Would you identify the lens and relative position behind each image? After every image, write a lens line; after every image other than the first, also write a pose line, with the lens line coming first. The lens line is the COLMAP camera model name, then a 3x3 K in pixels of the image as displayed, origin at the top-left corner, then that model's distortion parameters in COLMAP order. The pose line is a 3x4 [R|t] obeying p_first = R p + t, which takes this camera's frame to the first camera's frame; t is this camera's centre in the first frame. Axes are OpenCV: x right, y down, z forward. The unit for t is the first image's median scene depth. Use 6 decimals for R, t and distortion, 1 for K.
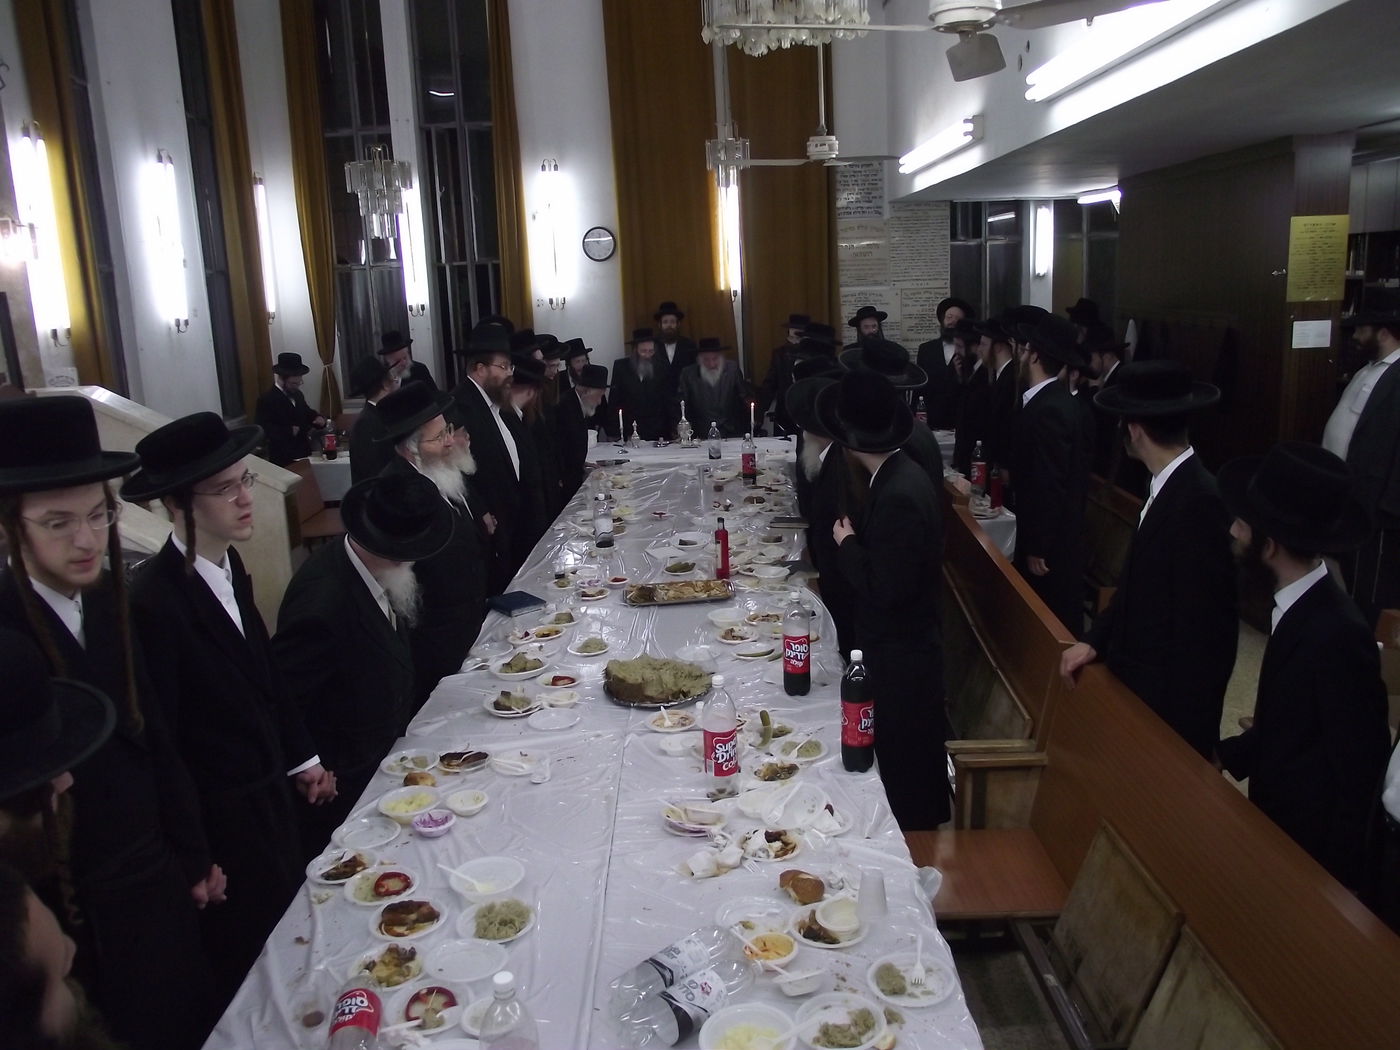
lens RADIAL K [[1103.1, 0, 709.6], [0, 1103.1, 525.3], [0, 0, 1]] dist [-0.078873, 0.049348]
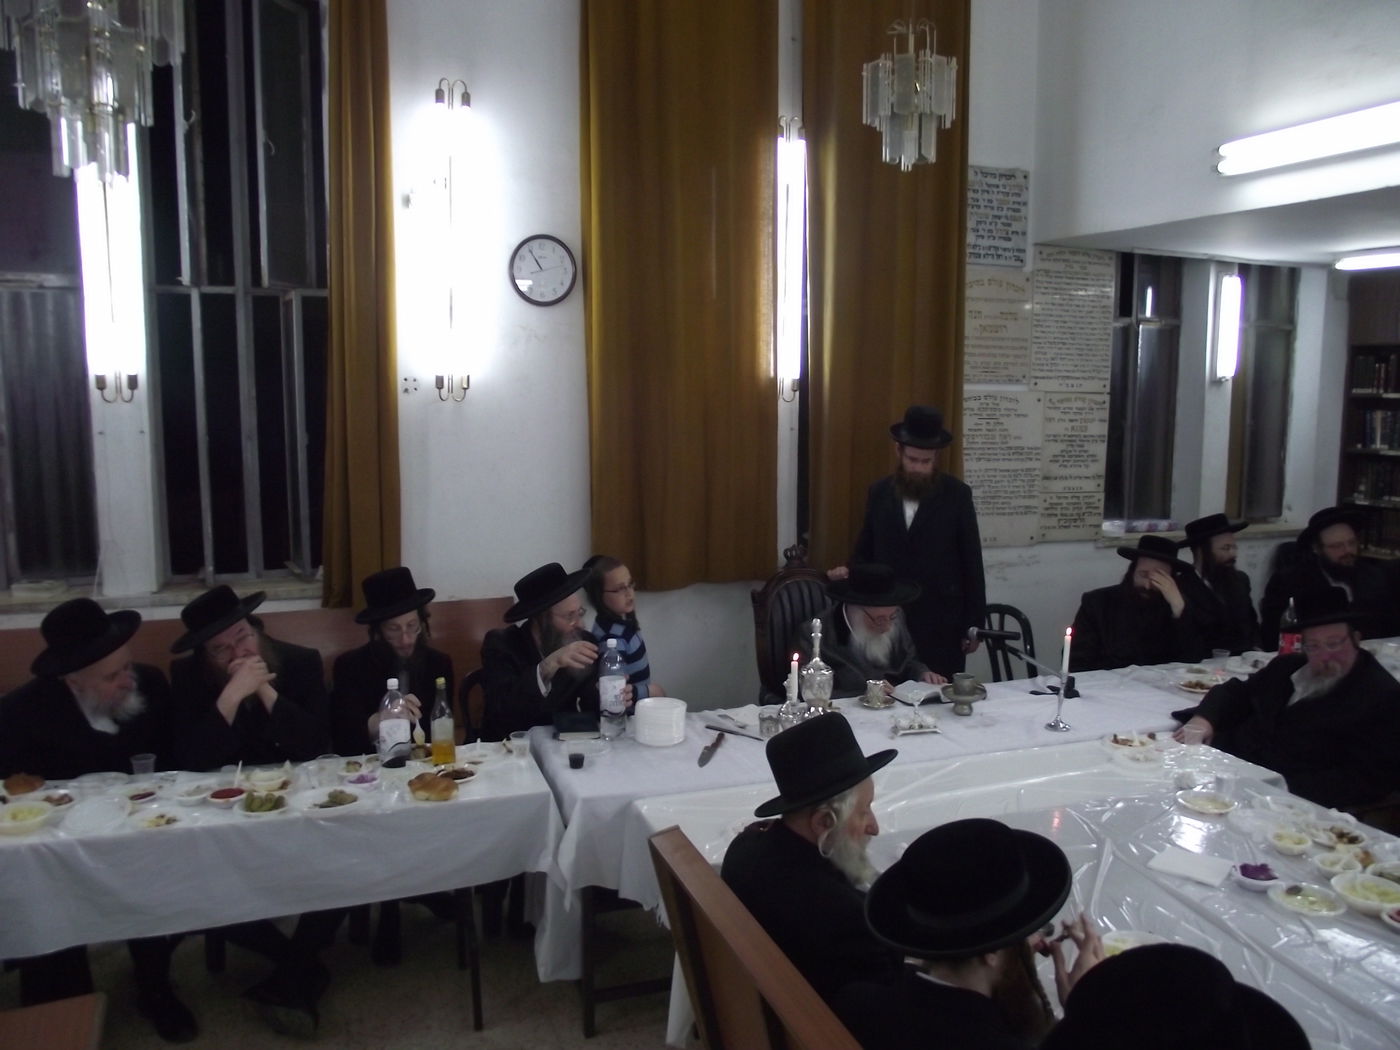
lens RADIAL K [[1103.1, 0, 708.6], [0, 1103.1, 531.6], [0, 0, 1]] dist [-0.078873, 0.049348]
pose [[0.926296, -0.001454, 0.376793, -0.231219], [0.038115, 0.995225, -0.089861, -0.103490], [-0.374863, 0.097599, 0.921929, 0.580923]]
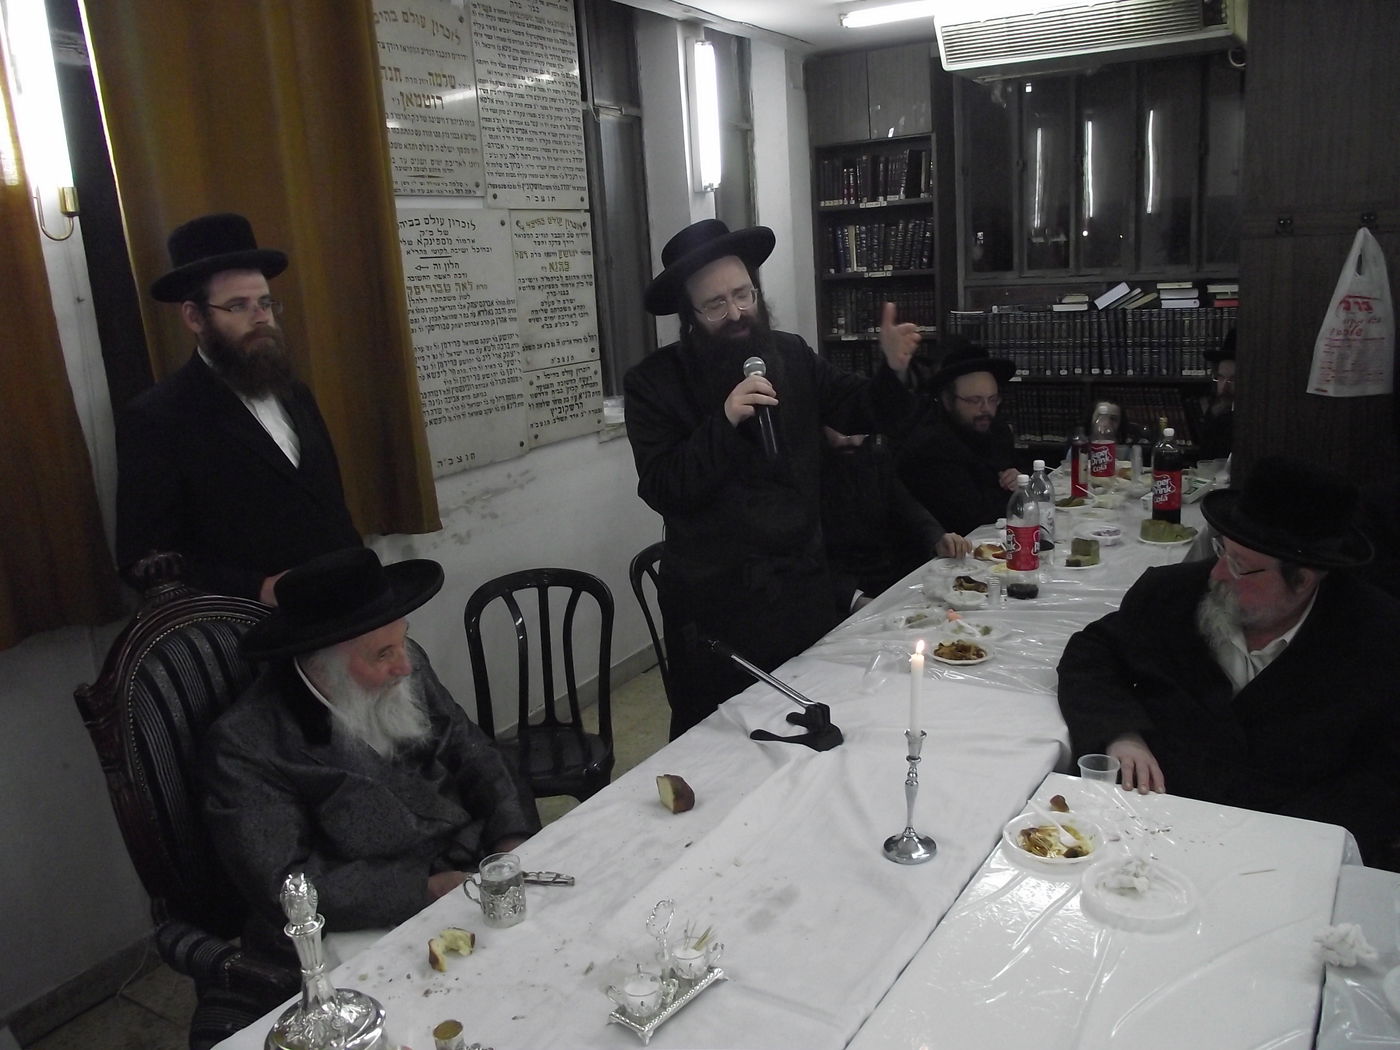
lens RADIAL K [[1103.1, 0, 703.5], [0, 1103.1, 517.5], [0, 0, 1]] dist [-0.078873, 0.049348]
pose [[0.522804, -0.189341, 0.831159, -0.124068], [0.226202, 0.970881, 0.078888, -0.141005], [-0.821893, 0.146767, 0.550410, 0.826194]]
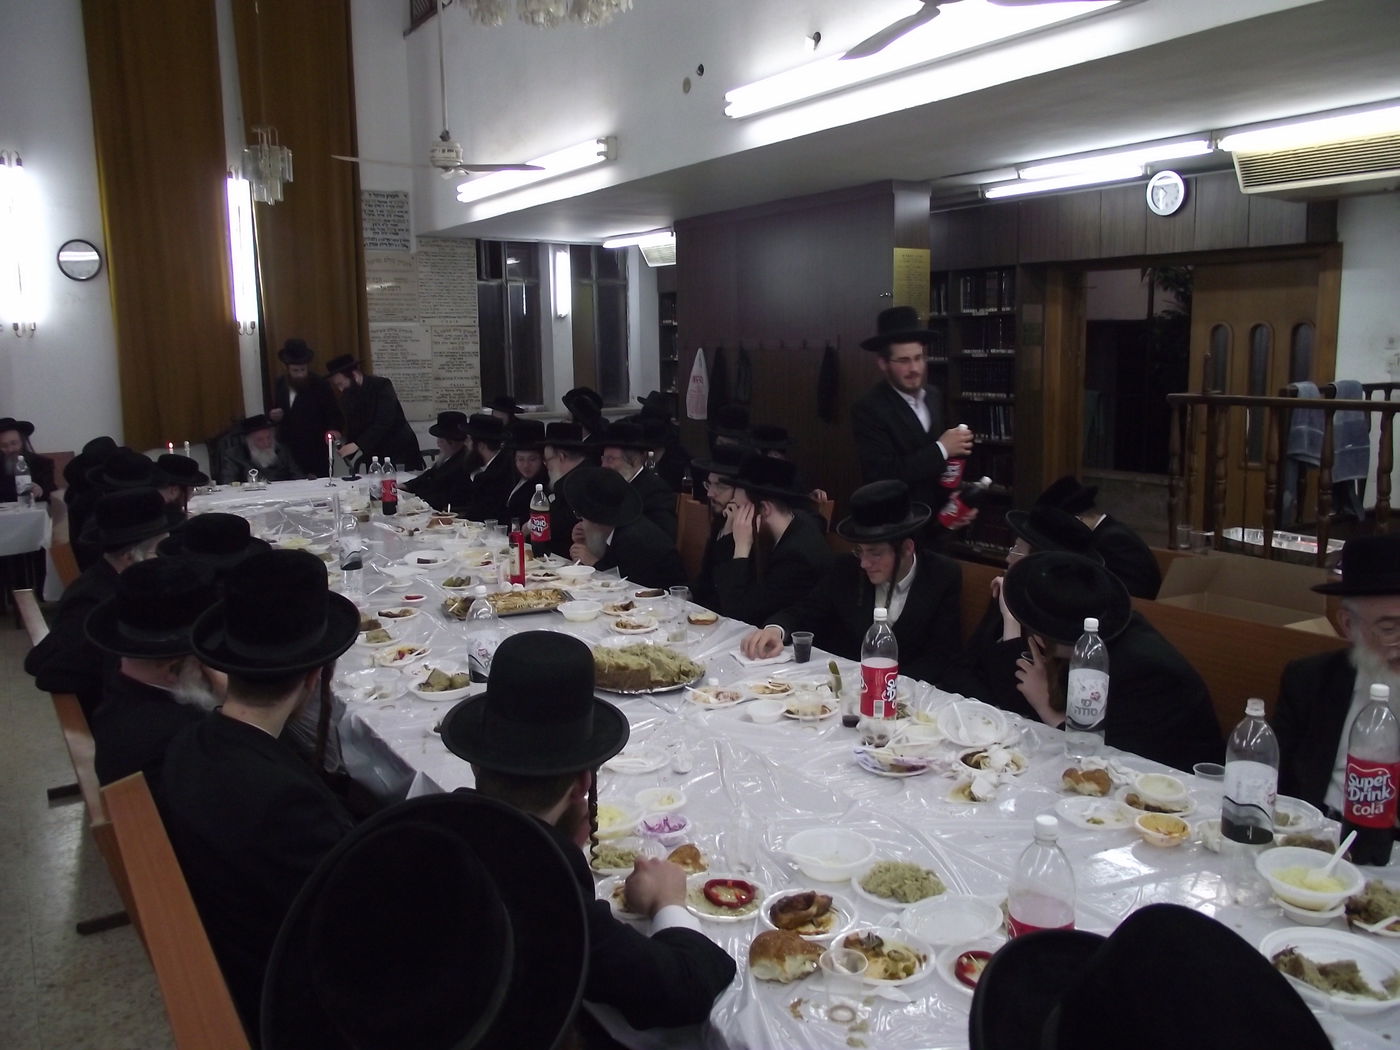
lens RADIAL K [[1103.1, 0, 708.8], [0, 1103.1, 523.2], [0, 0, 1]] dist [-0.078873, 0.049348]
pose [[0.829440, -0.058326, 0.555543, -0.182903], [0.100017, 0.993969, -0.044972, 0.027196], [-0.549570, 0.092865, 0.830271, 0.087590]]
